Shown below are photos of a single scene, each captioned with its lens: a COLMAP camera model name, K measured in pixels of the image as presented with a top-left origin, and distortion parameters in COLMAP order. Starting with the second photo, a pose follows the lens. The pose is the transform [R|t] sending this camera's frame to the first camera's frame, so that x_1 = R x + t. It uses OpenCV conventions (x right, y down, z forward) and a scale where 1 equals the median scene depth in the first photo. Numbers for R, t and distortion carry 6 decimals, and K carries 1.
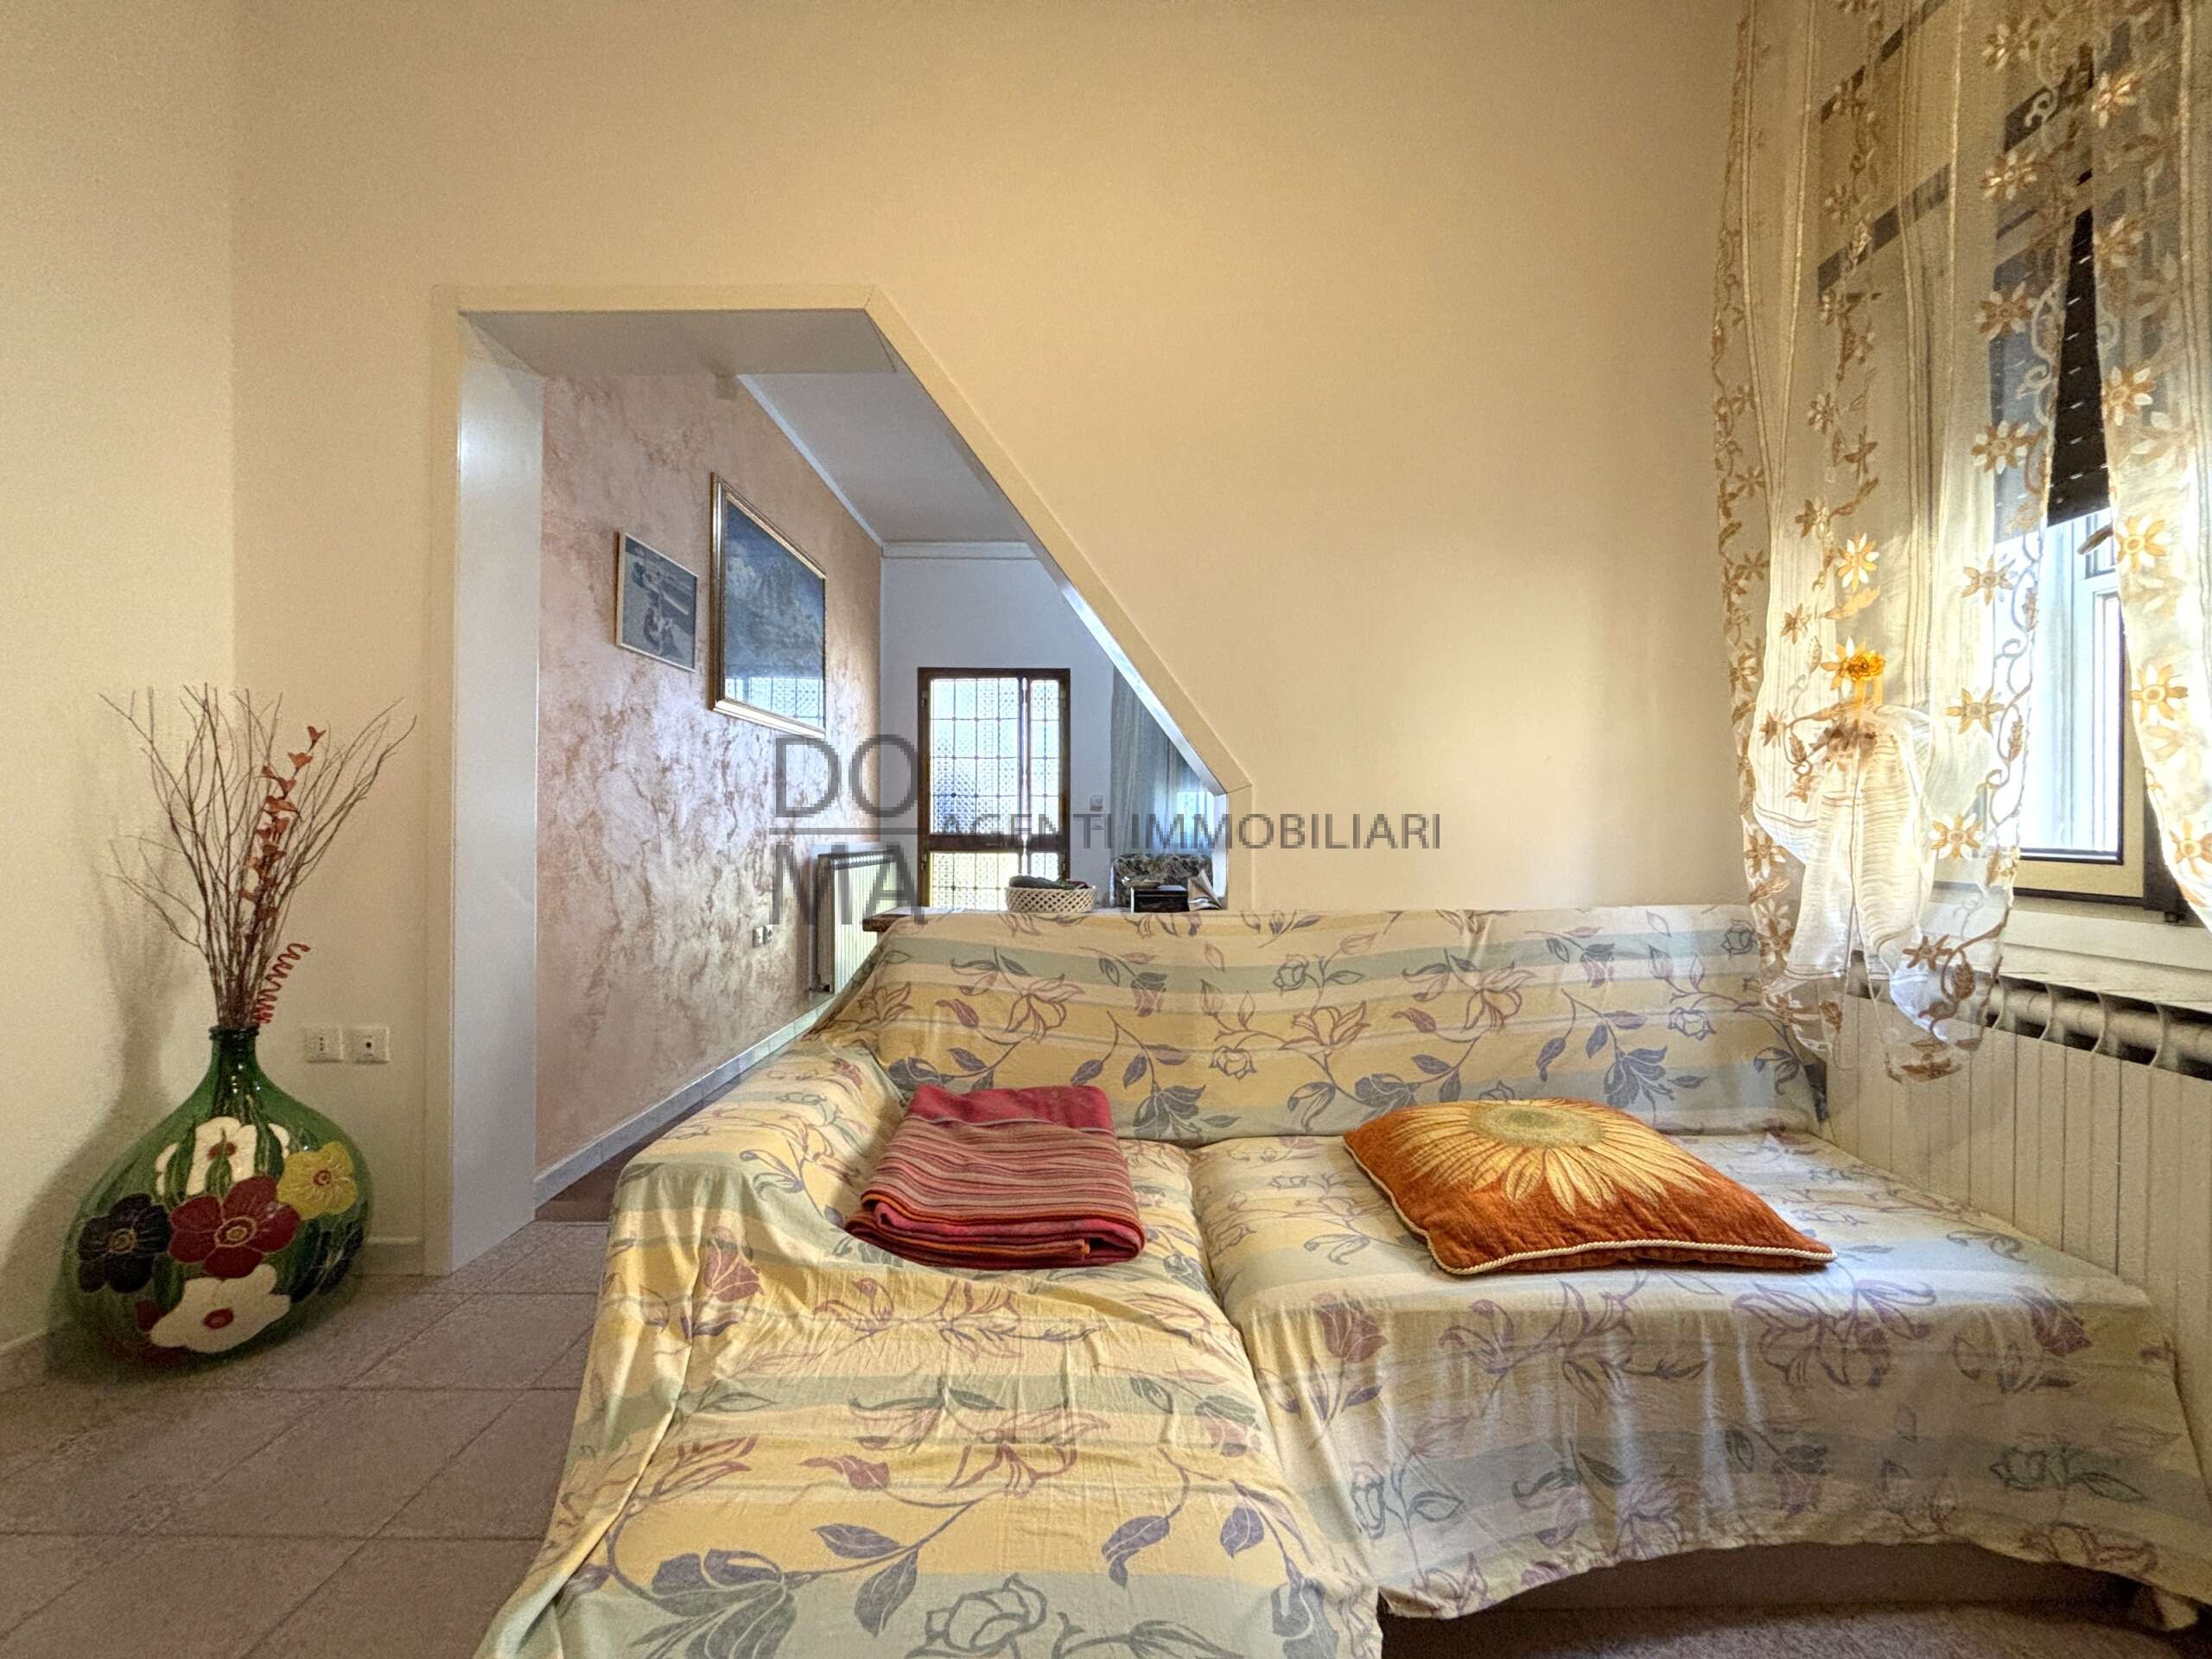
lens RADIAL K [[883.4, 0, 1106.0], [0, 883.4, 829.5], [0, 0, 1]] dist [0.001098, -0.000158]
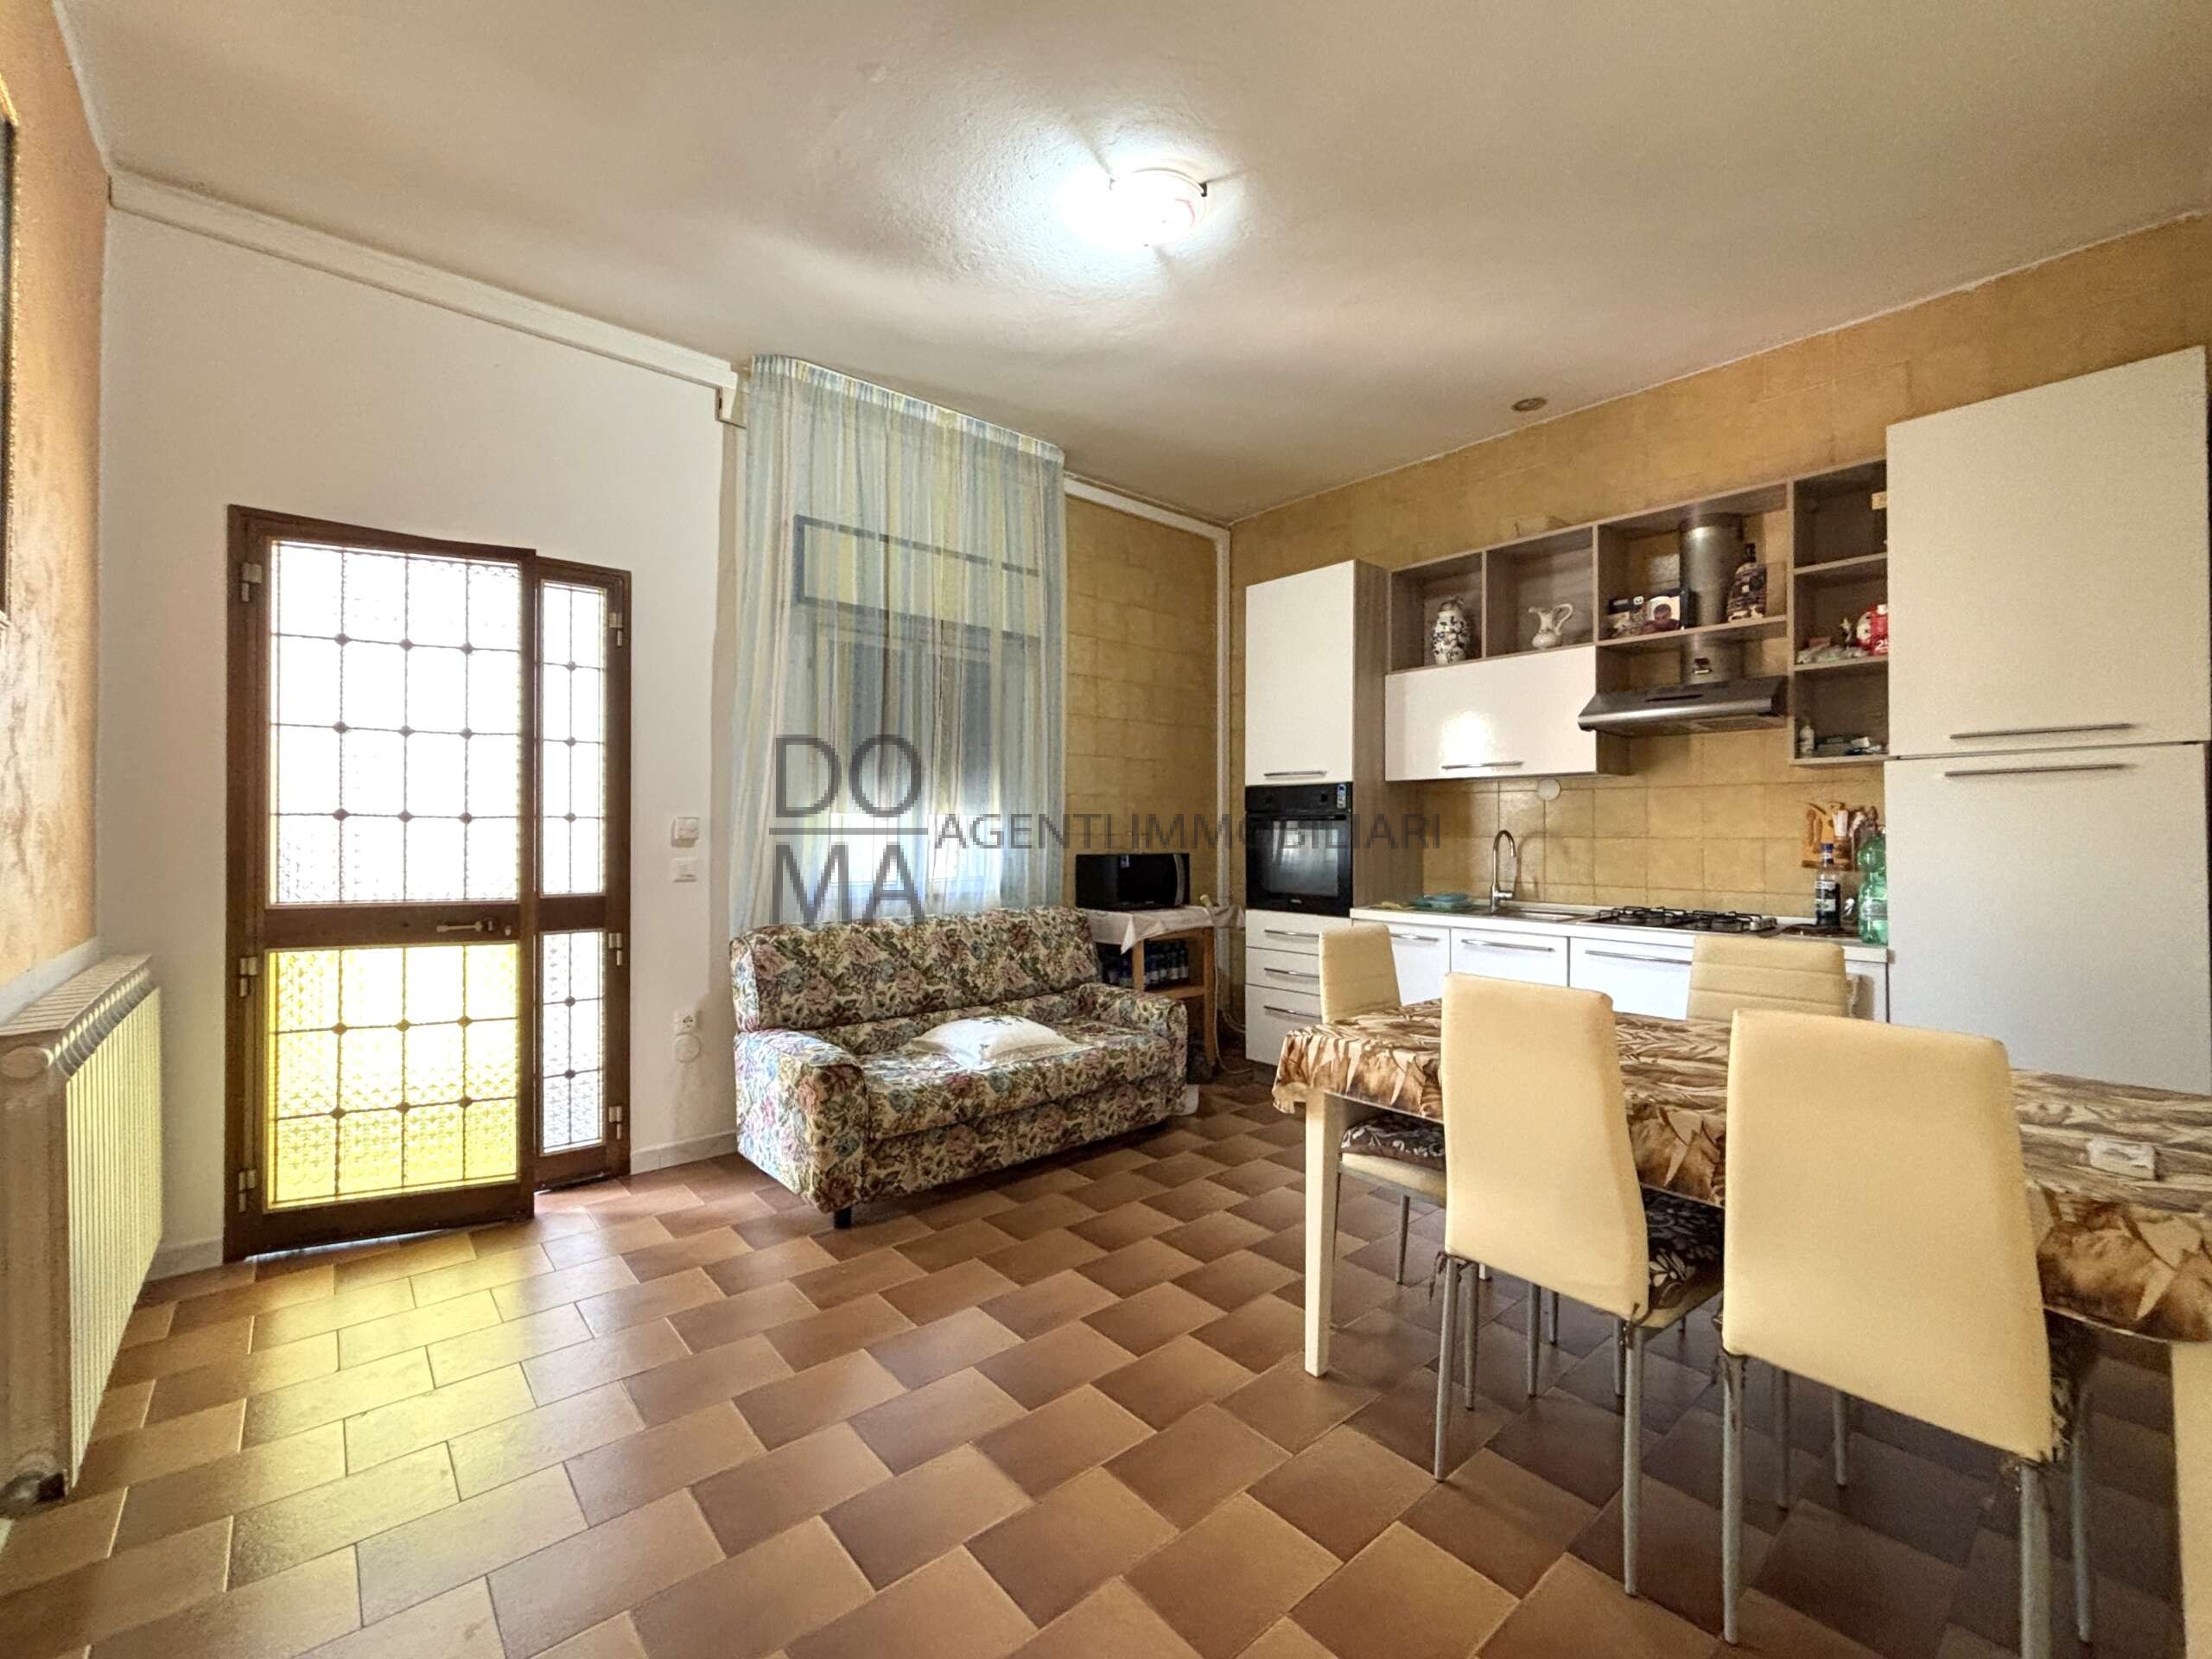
lens RADIAL K [[927.7, 0, 1114.1], [0, 927.7, 828.9], [0, 0, 1]] dist [0.002207, -0.000359]
pose [[0.742974, 0.000949, 0.669319, -0.450793], [0.001385, 0.999995, -0.002956, -0.070123], [-0.669318, 0.003124, 0.742969, 0.944674]]
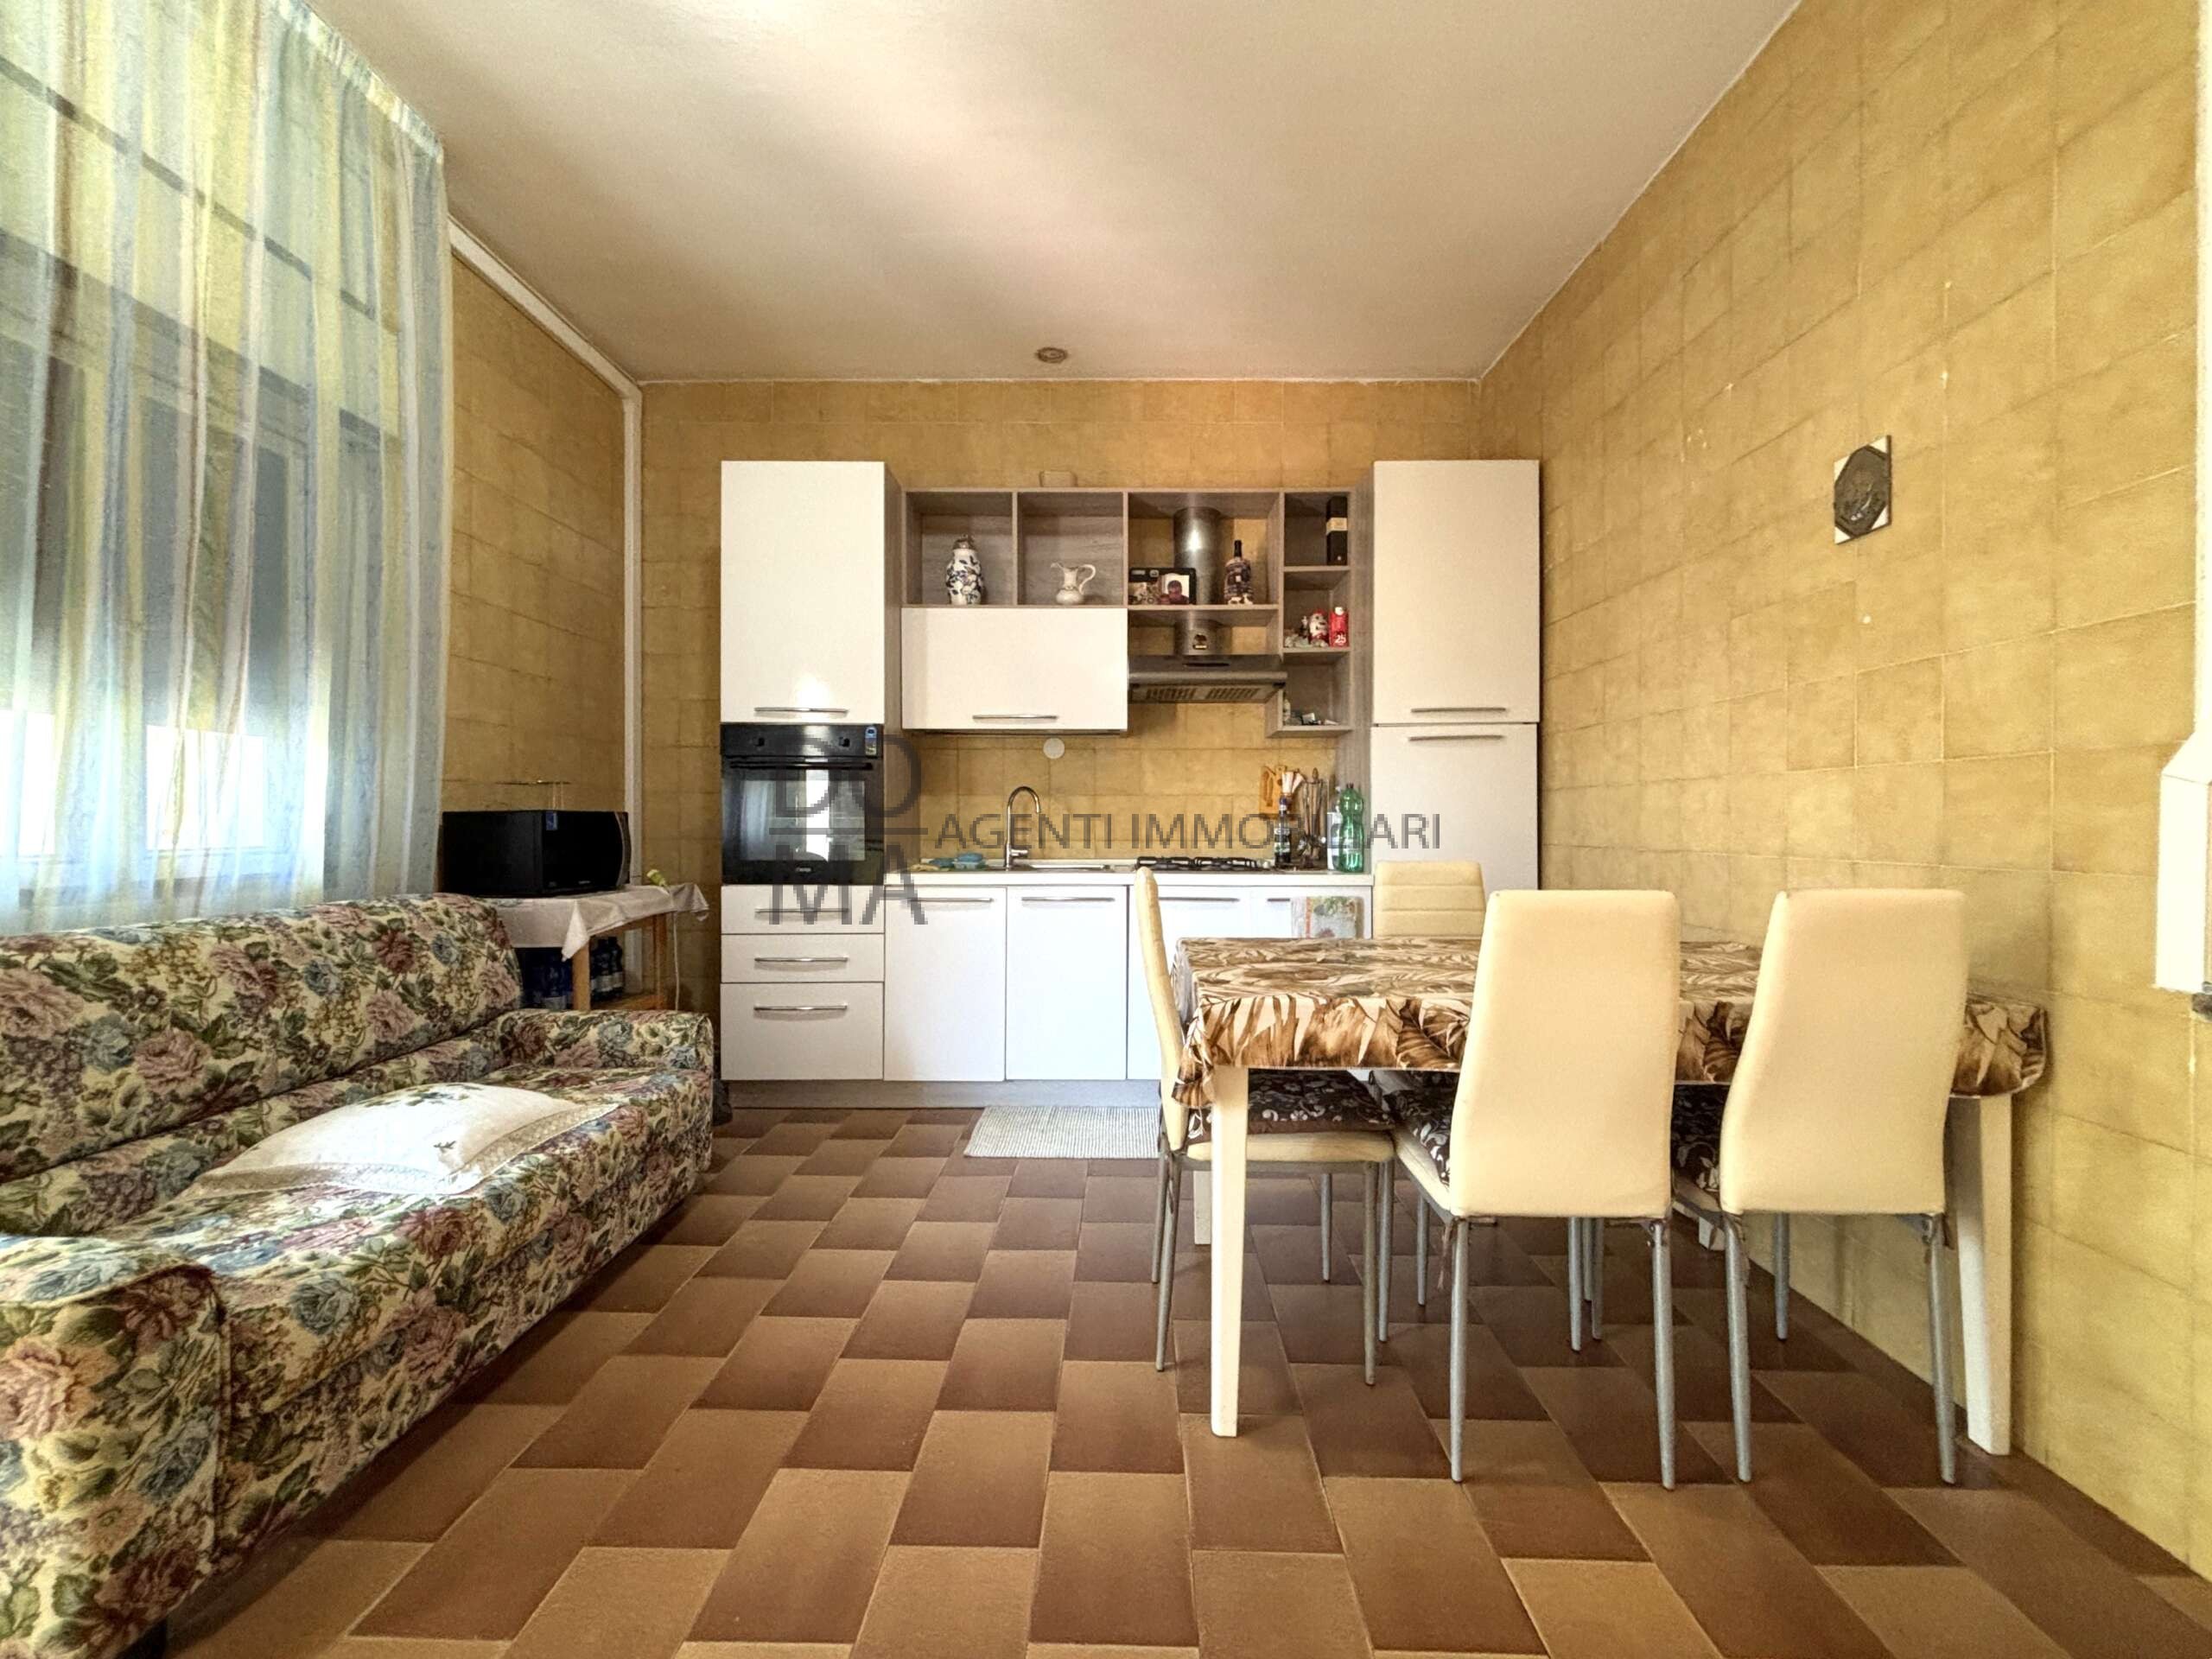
lens RADIAL K [[899.9, 0, 1108.6], [0, 899.9, 827.5], [0, 0, 1]] dist [0.000650, 0.000307]
pose [[0.004664, -0.004414, 0.999979, -0.388930], [0.002421, 0.999987, 0.004403, -0.012374], [-0.999986, 0.002401, 0.004675, 1.506246]]
